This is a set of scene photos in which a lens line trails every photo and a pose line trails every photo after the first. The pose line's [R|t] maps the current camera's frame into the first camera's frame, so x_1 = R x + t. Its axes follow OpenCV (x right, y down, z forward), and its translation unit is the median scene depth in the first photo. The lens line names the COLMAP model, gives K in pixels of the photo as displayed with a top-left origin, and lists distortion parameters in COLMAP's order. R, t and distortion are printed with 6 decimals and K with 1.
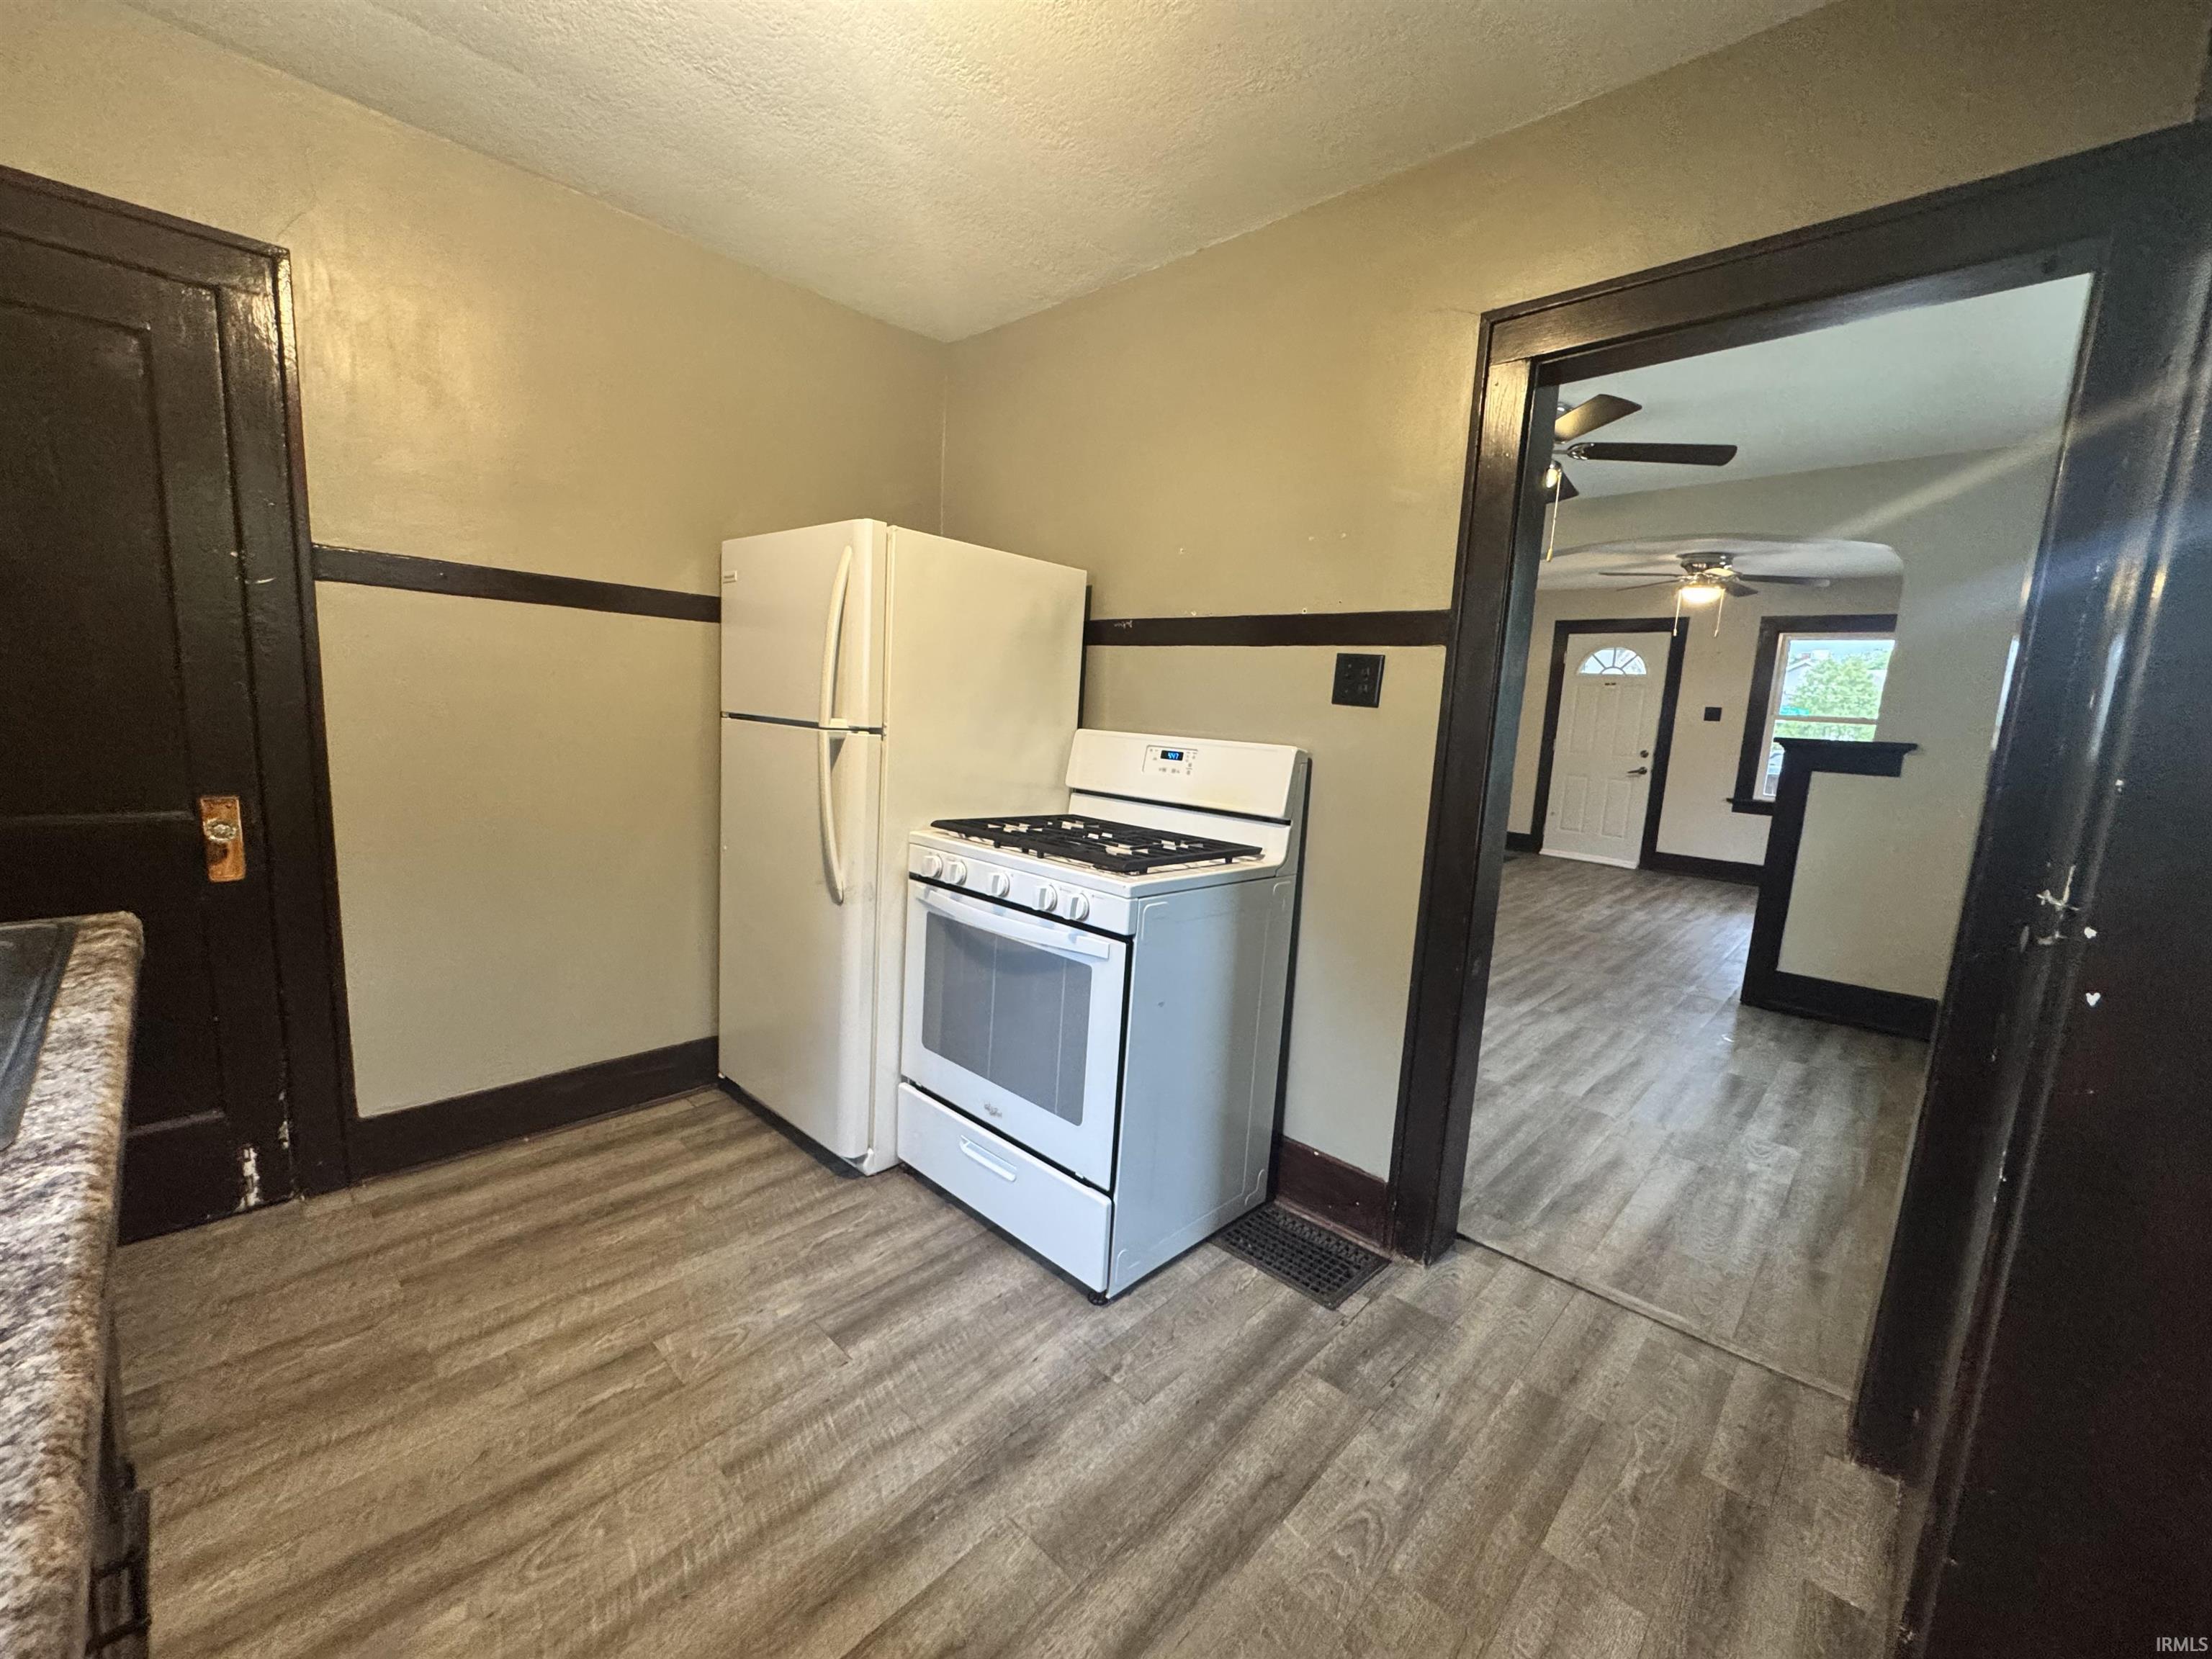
lens RADIAL K [[887.1, 0, 1106.0], [0, 887.1, 829.5], [0, 0, 1]] dist [-0.003820, -0.000143]
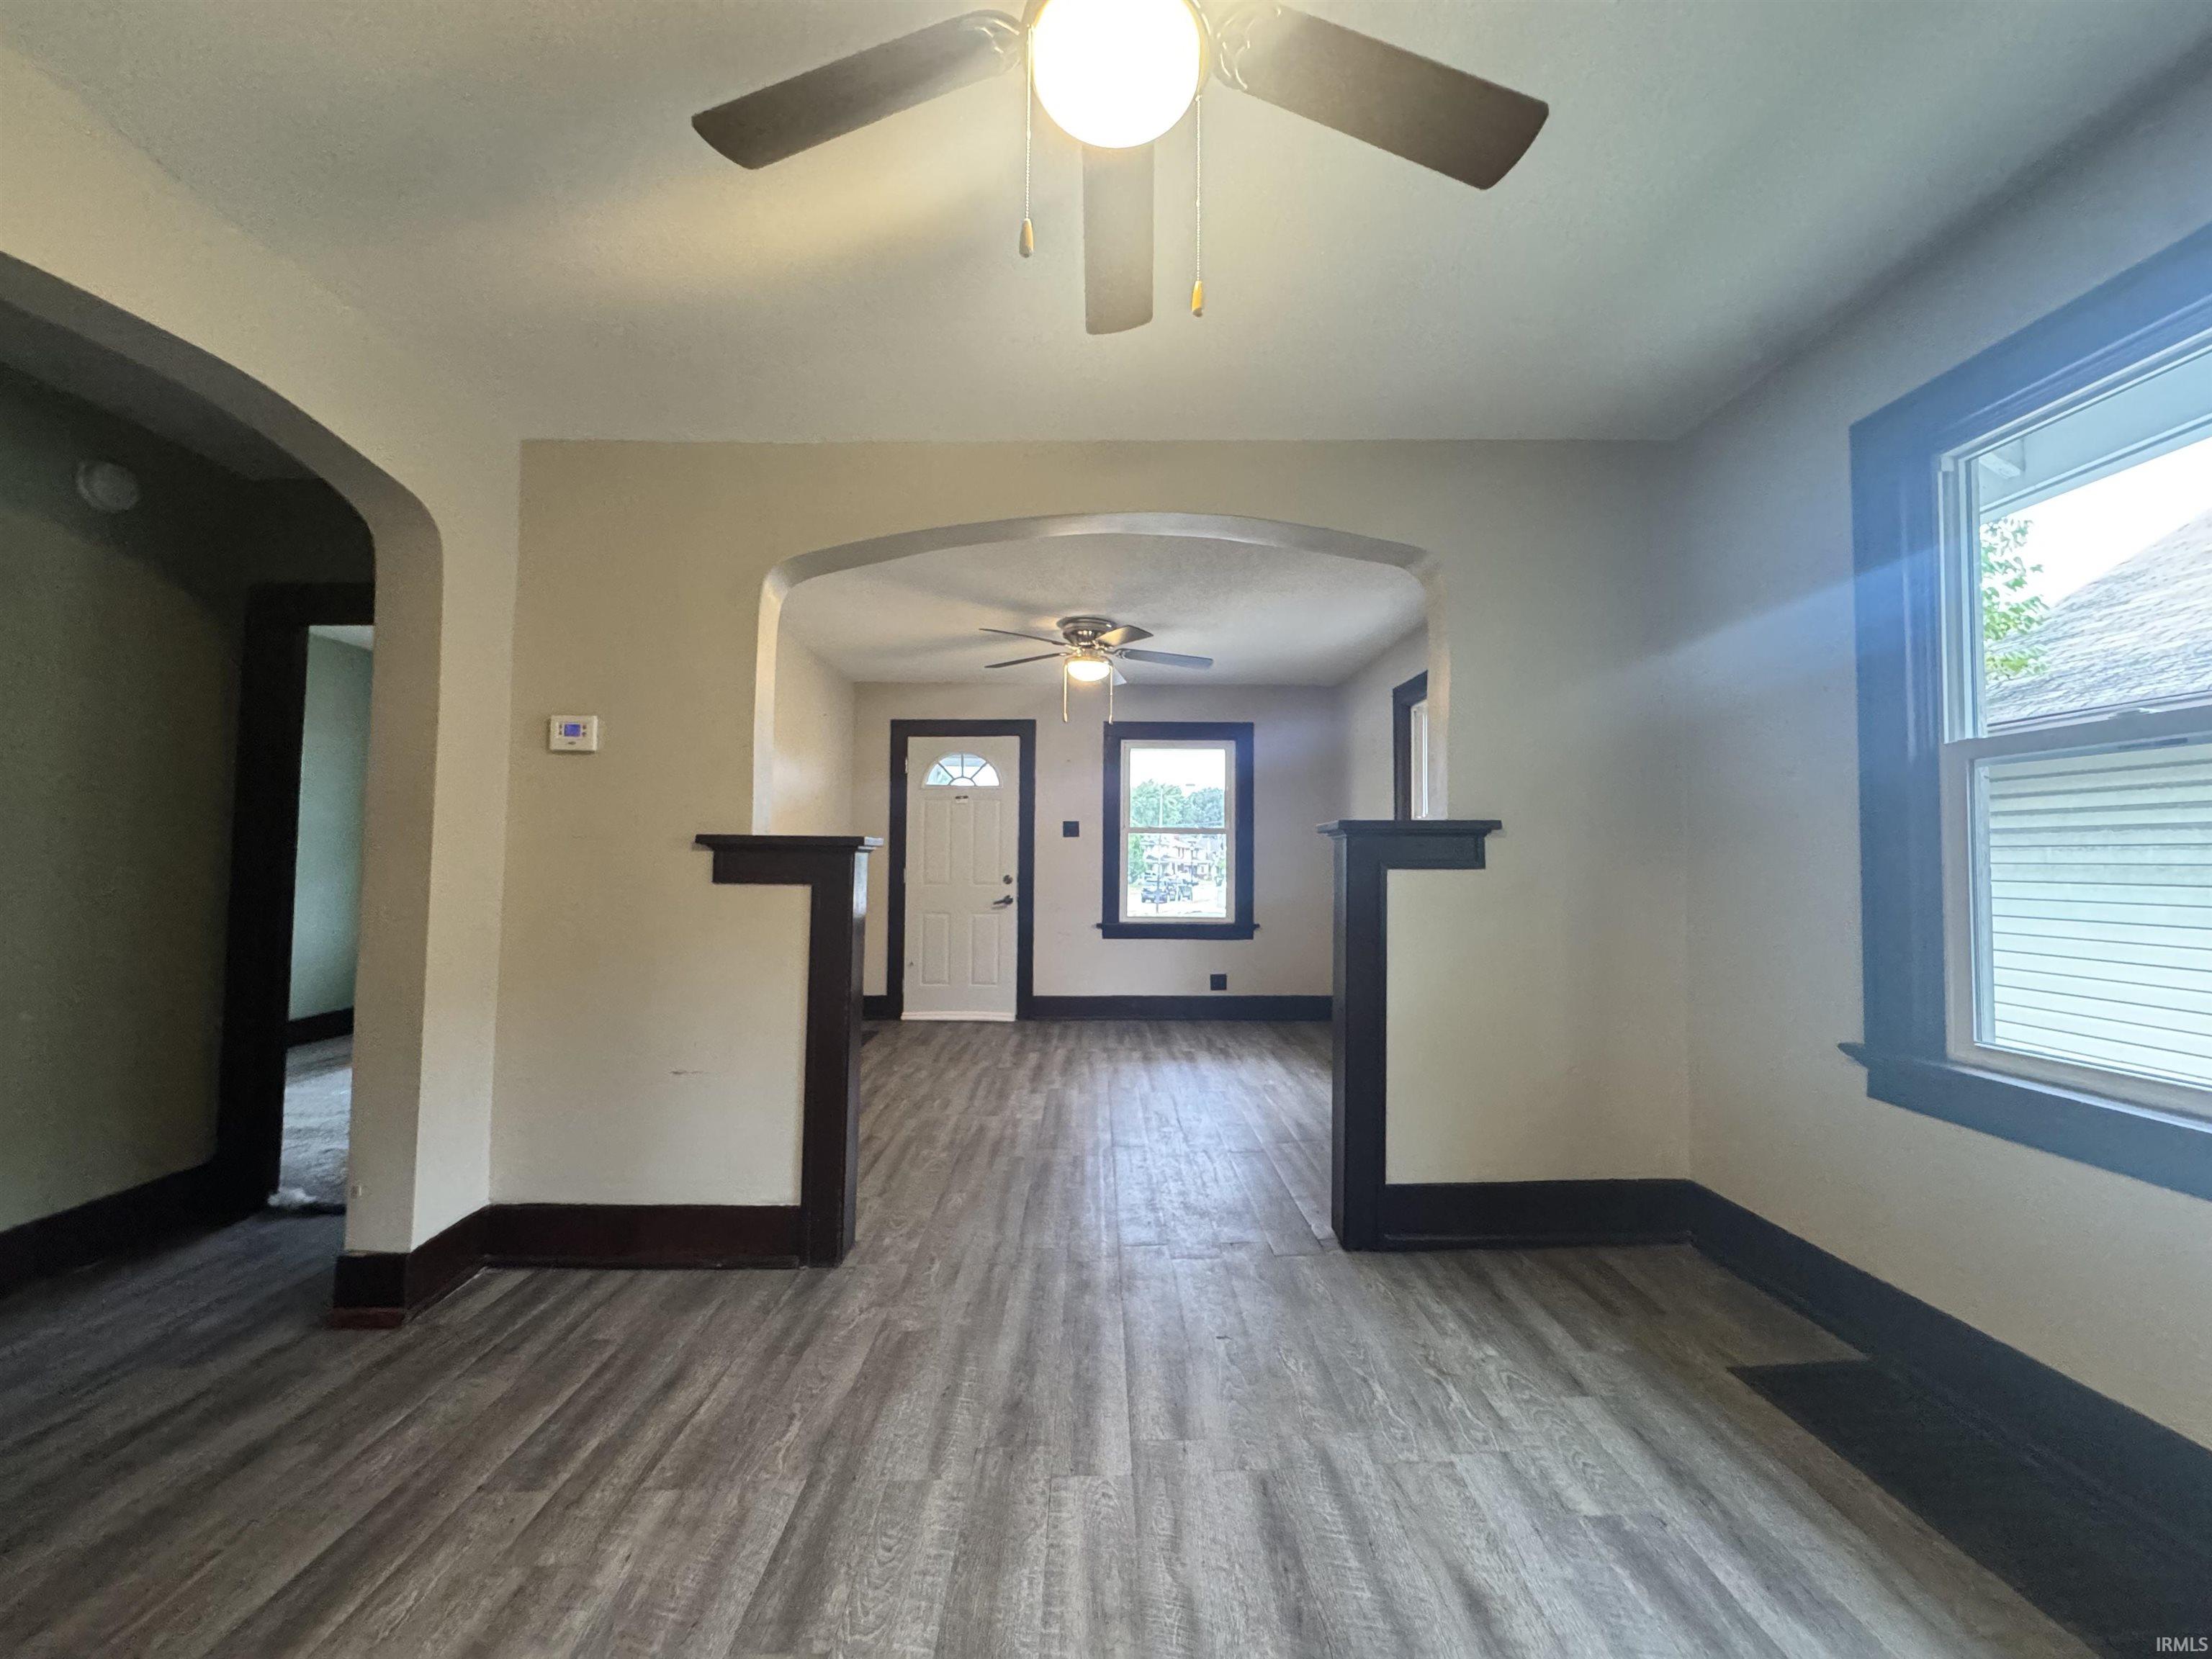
lens RADIAL K [[886.6, 0, 1106.0], [0, 886.6, 829.5], [0, 0, 1]] dist [0.001441, 0.000180]
pose [[0.711583, -0.016157, 0.702416, 0.198472], [0.134678, 0.984334, -0.113794, -0.053395], [-0.689573, 0.175574, 0.702611, 0.747824]]
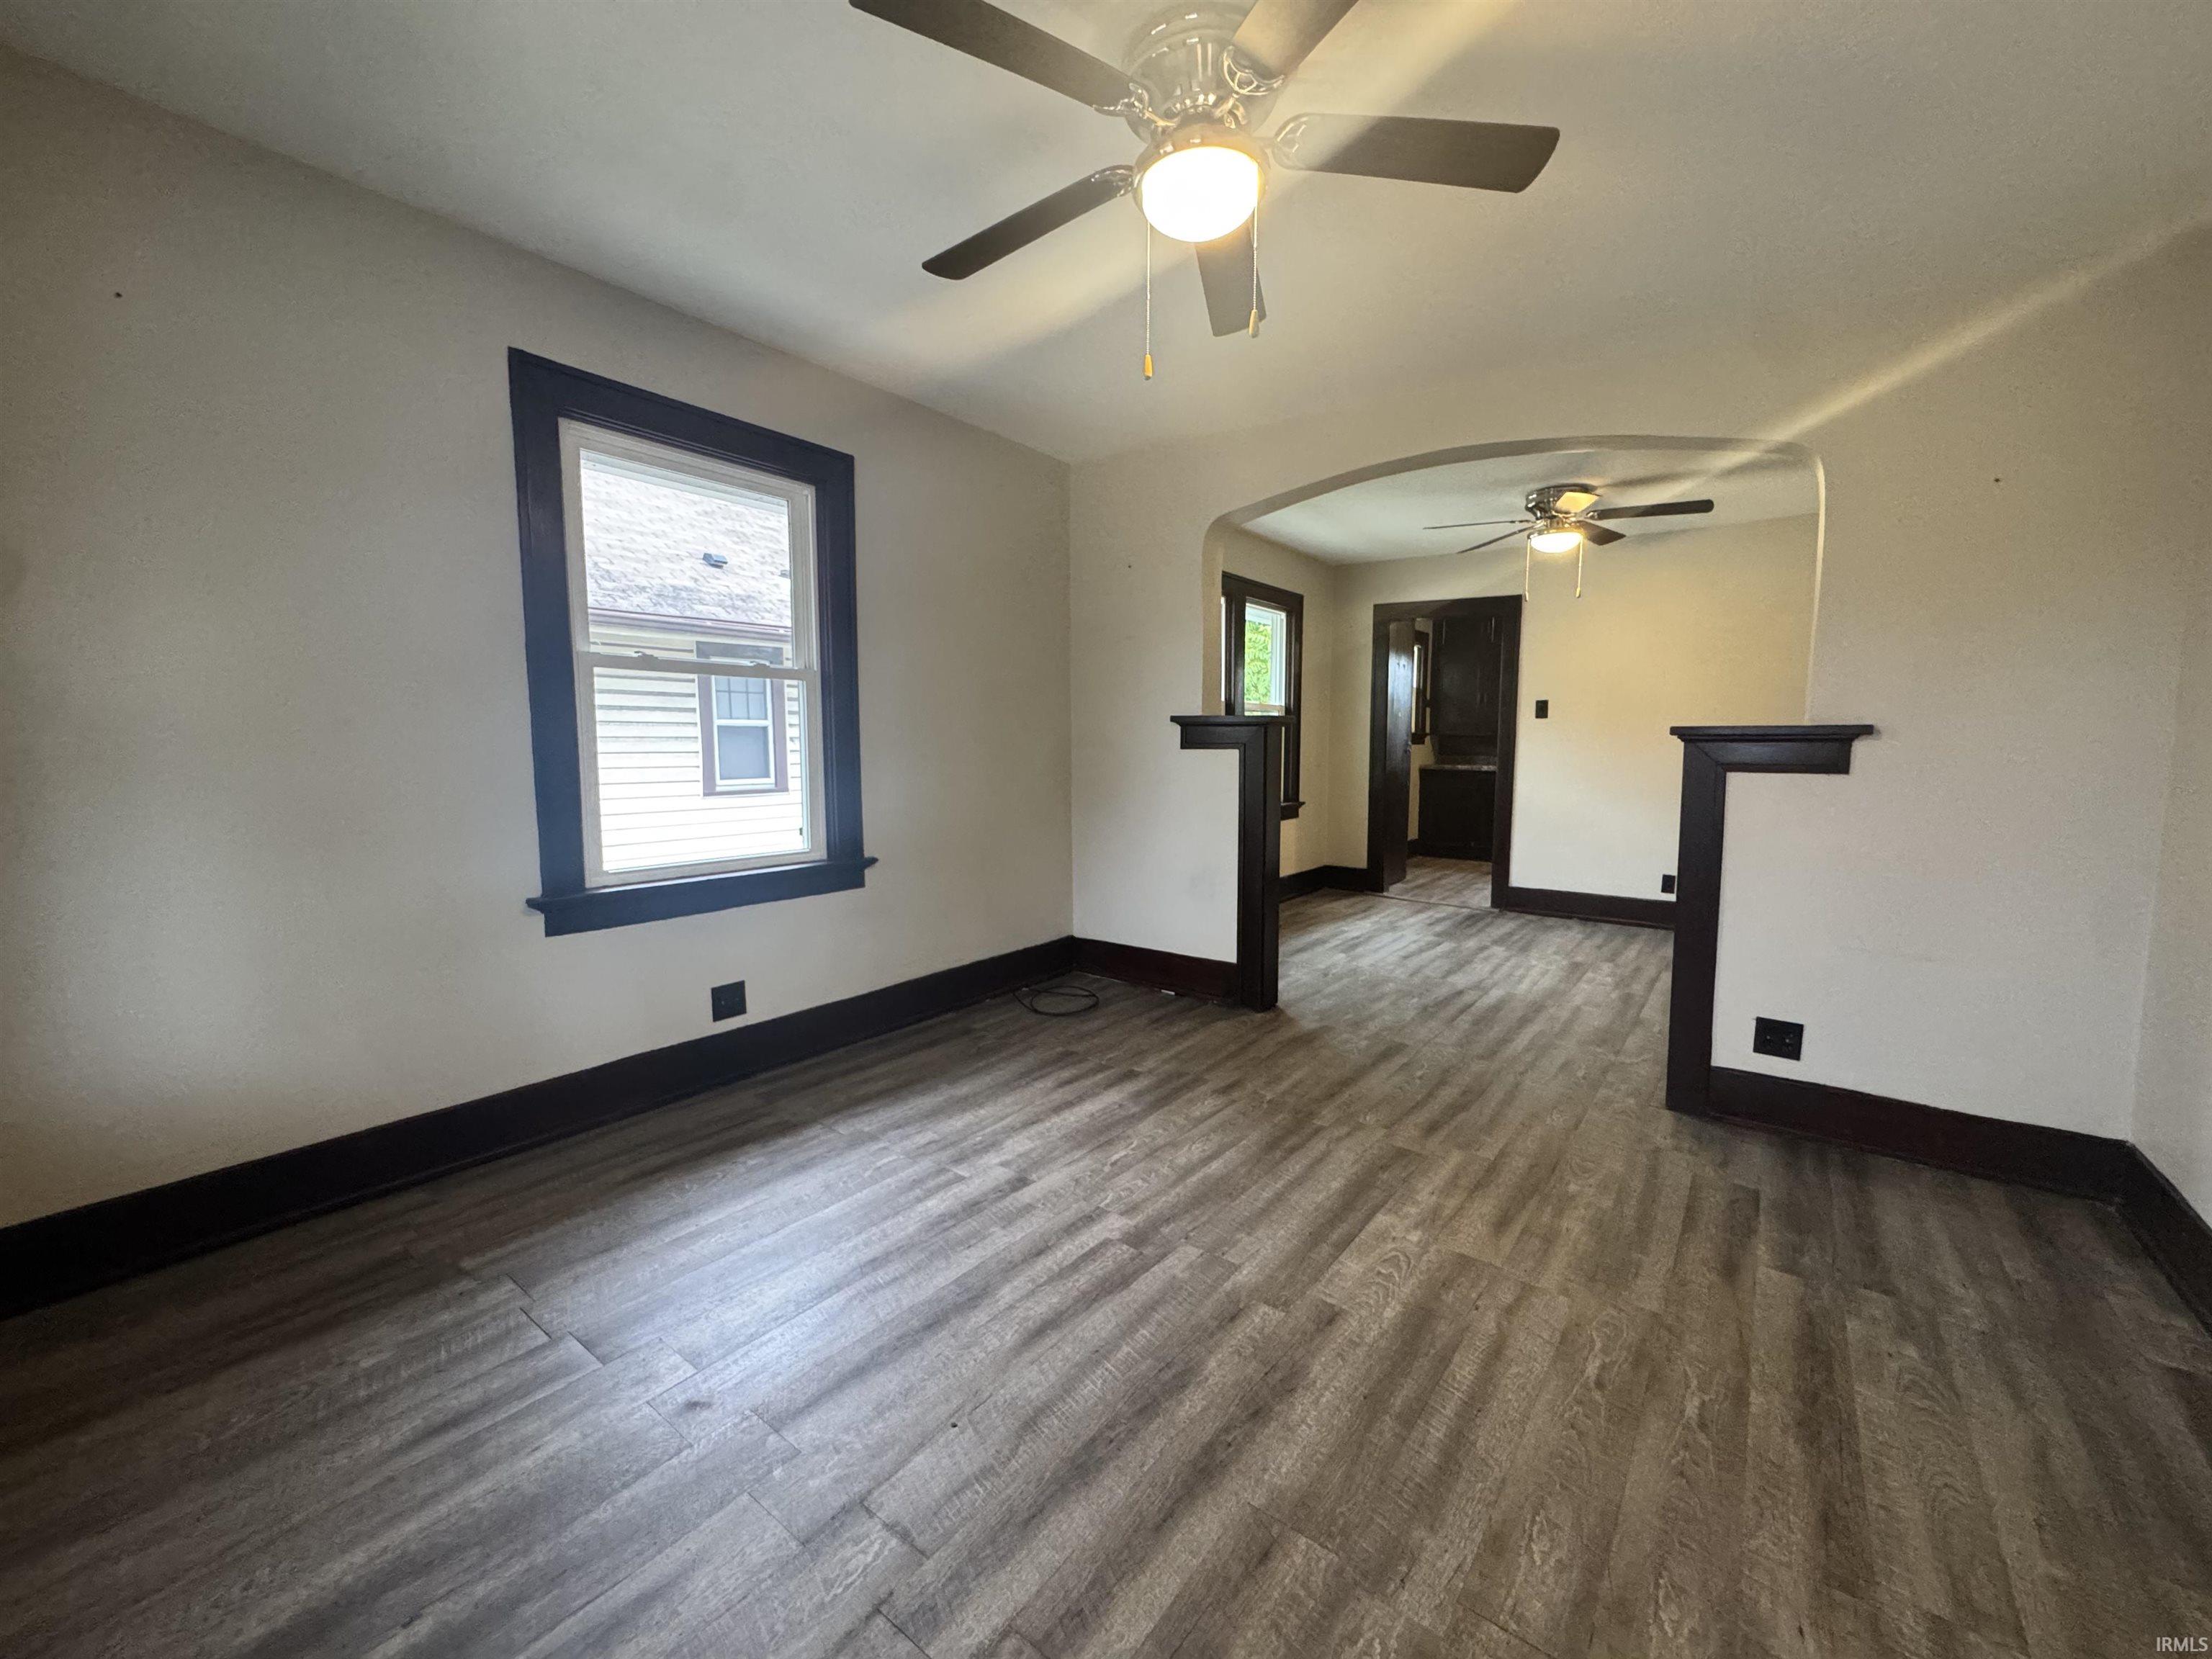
lens RADIAL K [[887.1, 0, 1106.0], [0, 887.1, 829.5], [0, 0, 1]] dist [-0.003820, -0.000143]
pose [[-0.992191, -0.041818, -0.117510, 1.206088], [-0.069496, 0.967679, 0.242422, -0.230850], [0.103574, 0.248695, -0.963028, 2.181762]]
